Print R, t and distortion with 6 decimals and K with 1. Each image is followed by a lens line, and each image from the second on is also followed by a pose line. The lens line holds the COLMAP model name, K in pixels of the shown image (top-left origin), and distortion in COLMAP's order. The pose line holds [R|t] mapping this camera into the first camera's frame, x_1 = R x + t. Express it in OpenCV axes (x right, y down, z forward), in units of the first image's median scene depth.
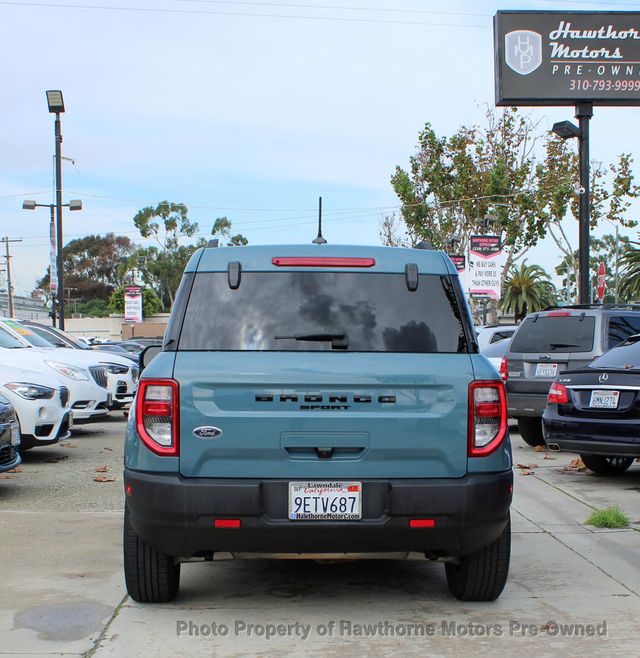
lens RADIAL K [[1253.3, 0, 319.8], [0, 1253.3, 367.2], [0, 0, 1]] dist [-0.106166, 0.010916]
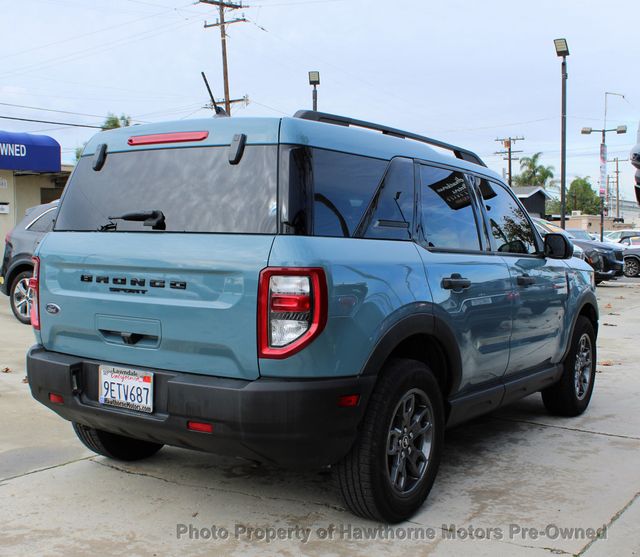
lens RADIAL K [[860.9, 0, 291.1], [0, 860.9, 279.9], [0, 0, 1]] dist [-0.127199, 0.010704]
pose [[0.790847, 0.041900, -0.610578, 0.488775], [-0.021297, 0.998934, 0.040966, -0.005202], [0.611644, -0.019394, 0.790896, 0.552007]]
